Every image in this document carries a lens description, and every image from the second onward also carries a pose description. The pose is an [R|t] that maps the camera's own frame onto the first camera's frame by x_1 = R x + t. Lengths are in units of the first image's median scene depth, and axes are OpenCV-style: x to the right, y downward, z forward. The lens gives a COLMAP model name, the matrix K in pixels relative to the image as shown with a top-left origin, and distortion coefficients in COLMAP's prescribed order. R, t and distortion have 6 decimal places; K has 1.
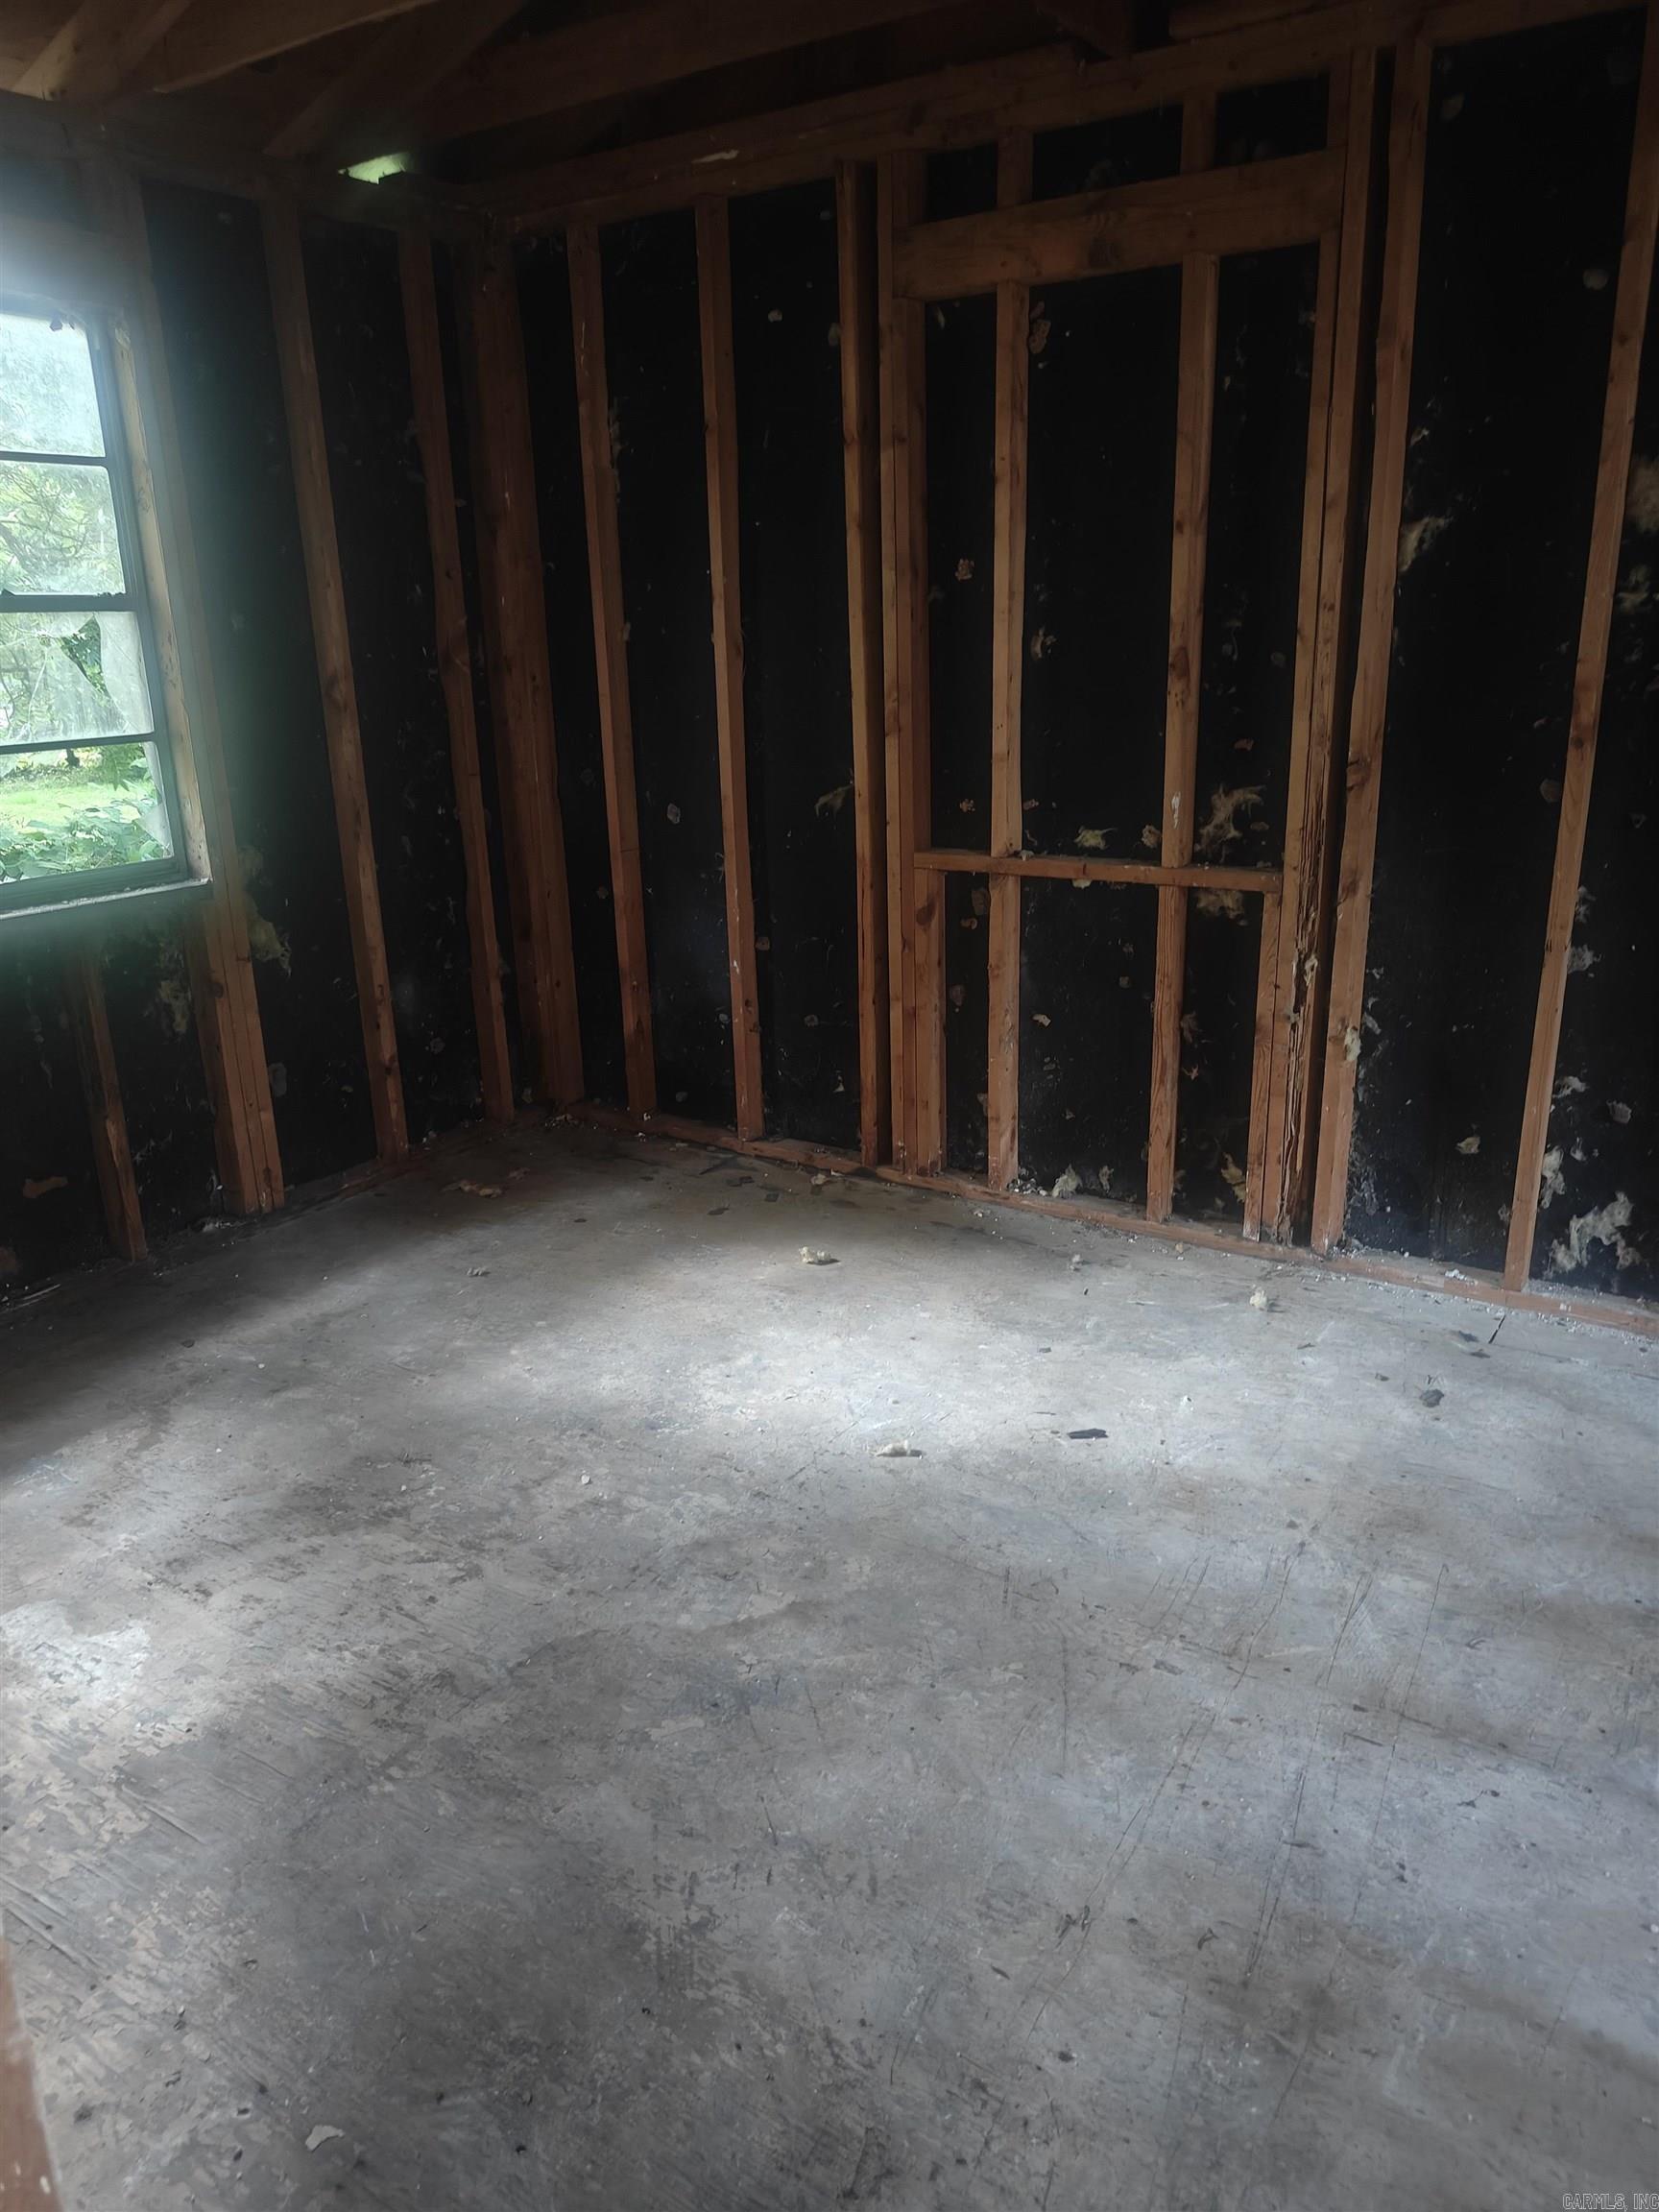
lens RADIAL K [[1578.8, 0, 829.5], [0, 1578.8, 1106.0], [0, 0, 1]] dist [0.000432, -0.000682]
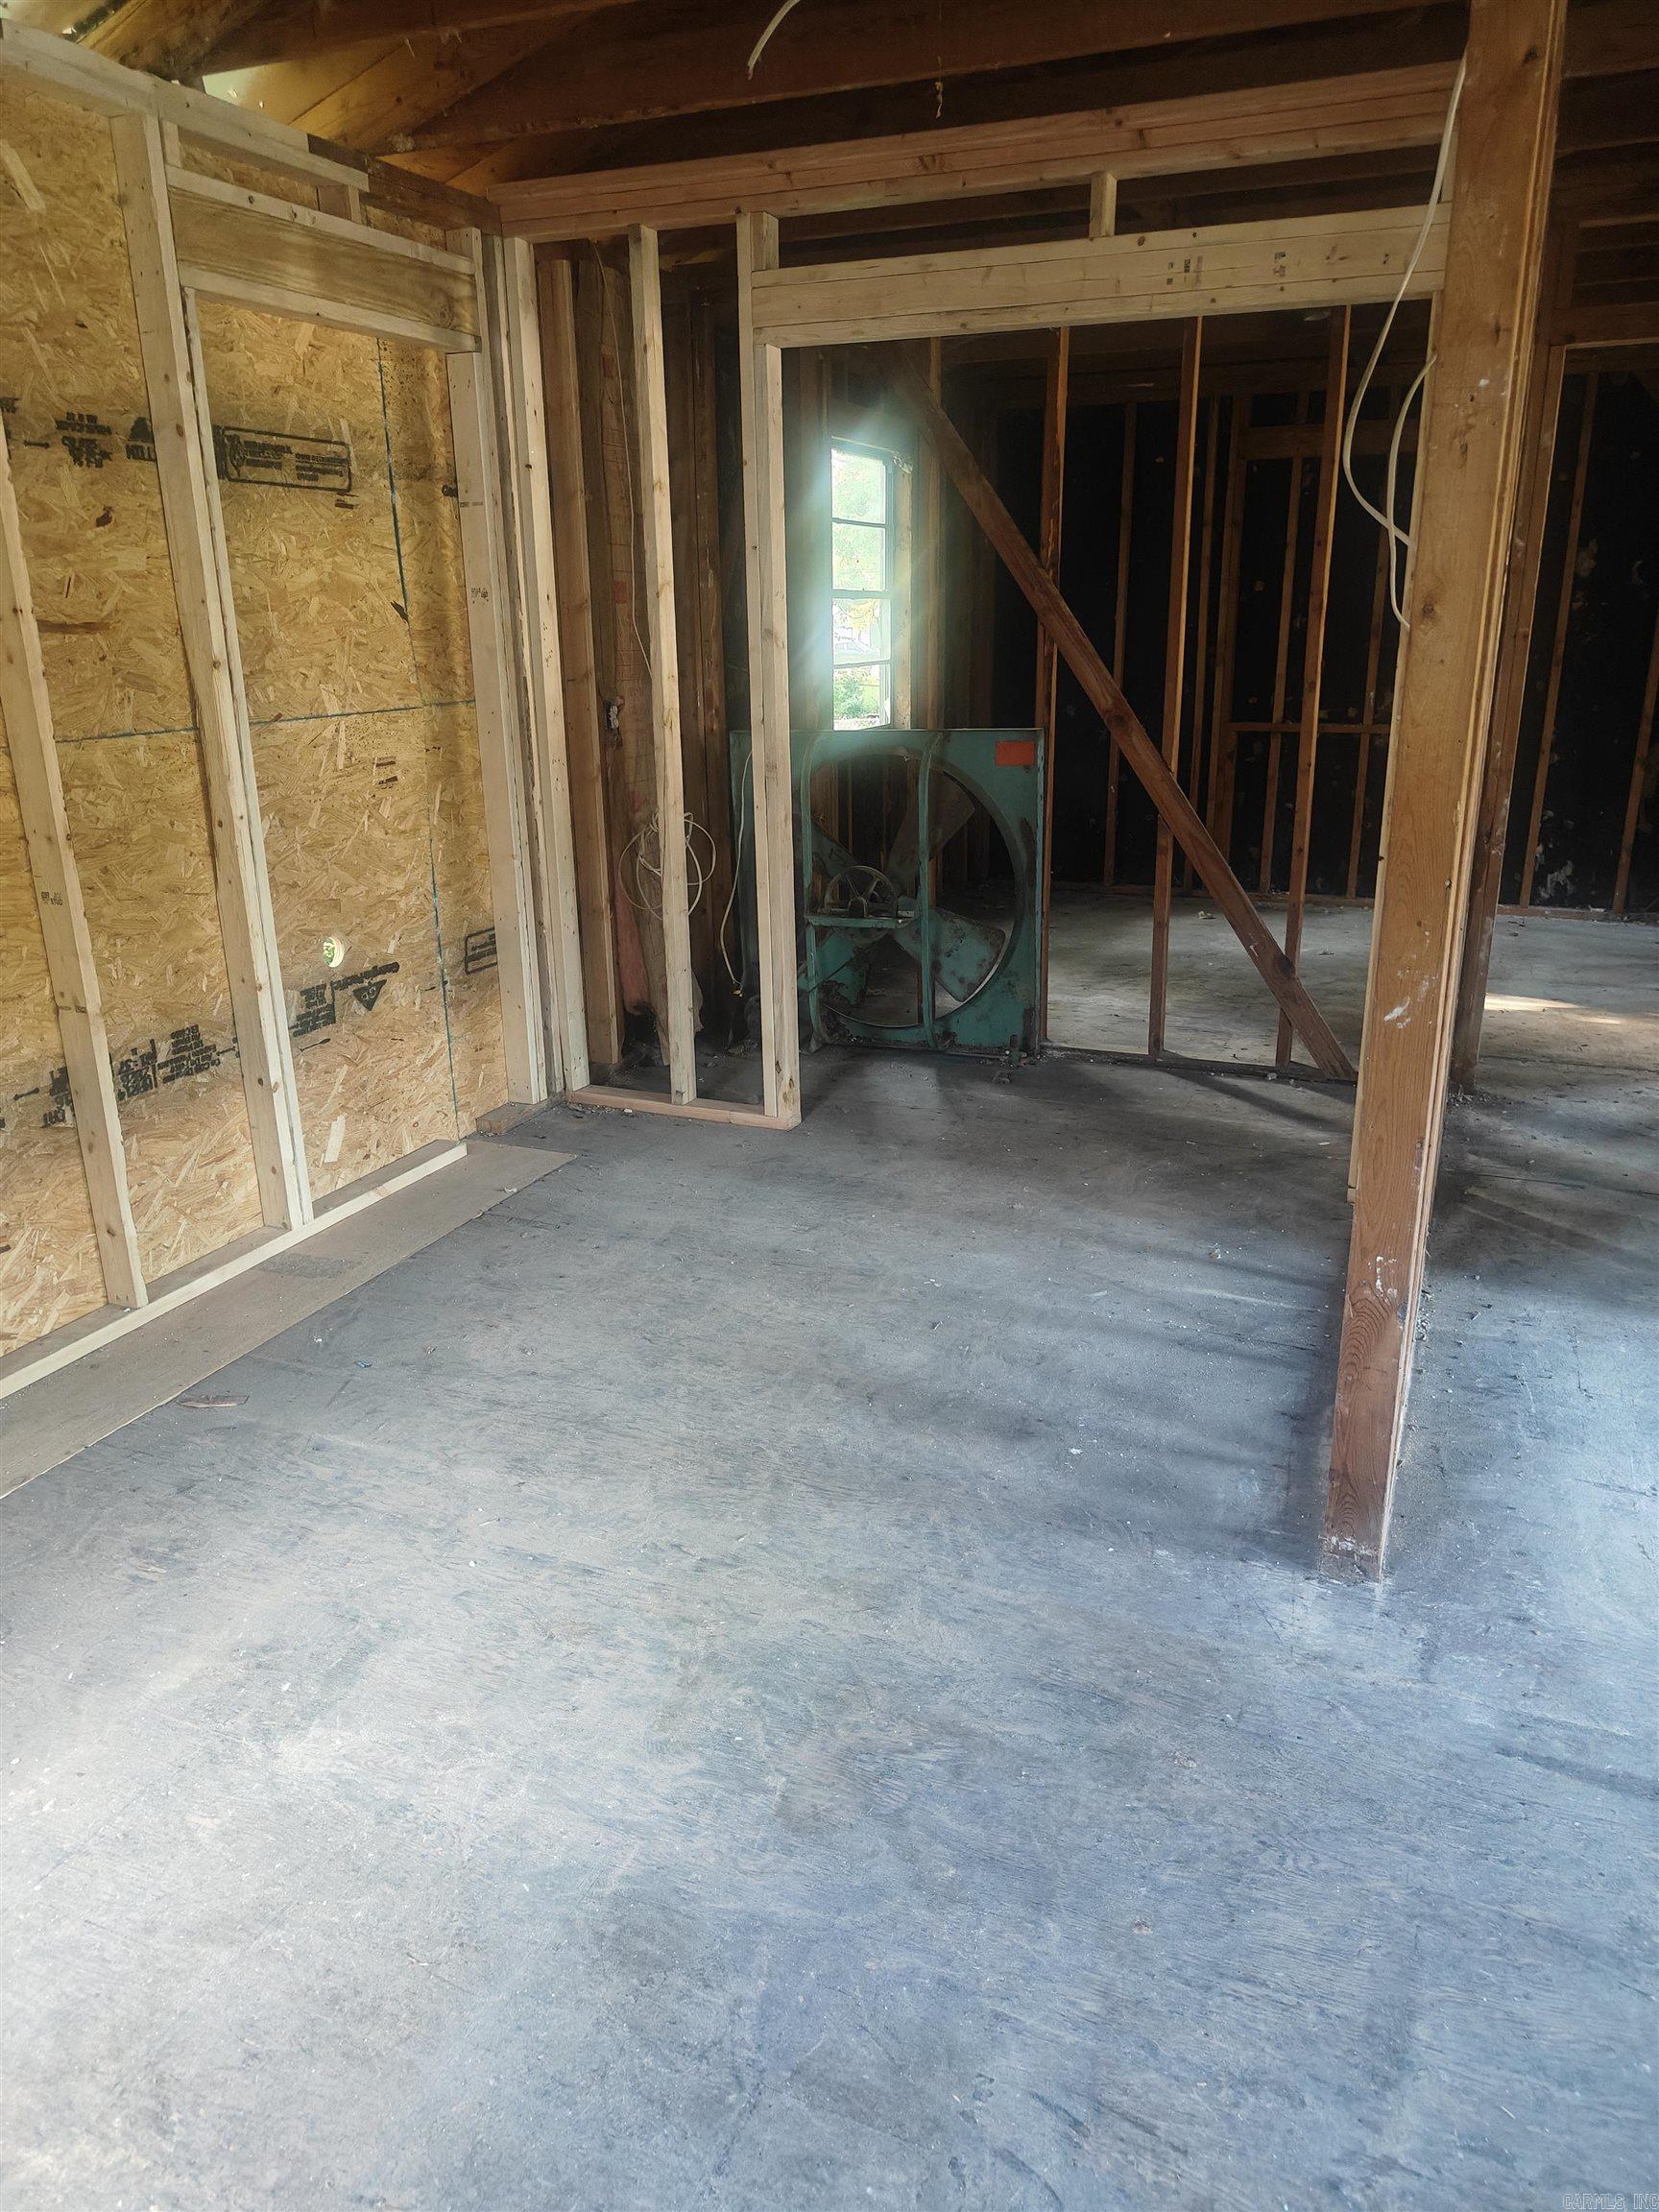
lens RADIAL K [[1550.3, 0, 829.5], [0, 1550.3, 1106.0], [0, 0, 1]] dist [-0.003491, 0.000072]
pose [[0.982439, -0.042629, 0.181649, -0.977469], [0.041647, 0.999090, 0.009219, 0.342223], [-0.181876, -0.001491, 0.983320, -1.023815]]
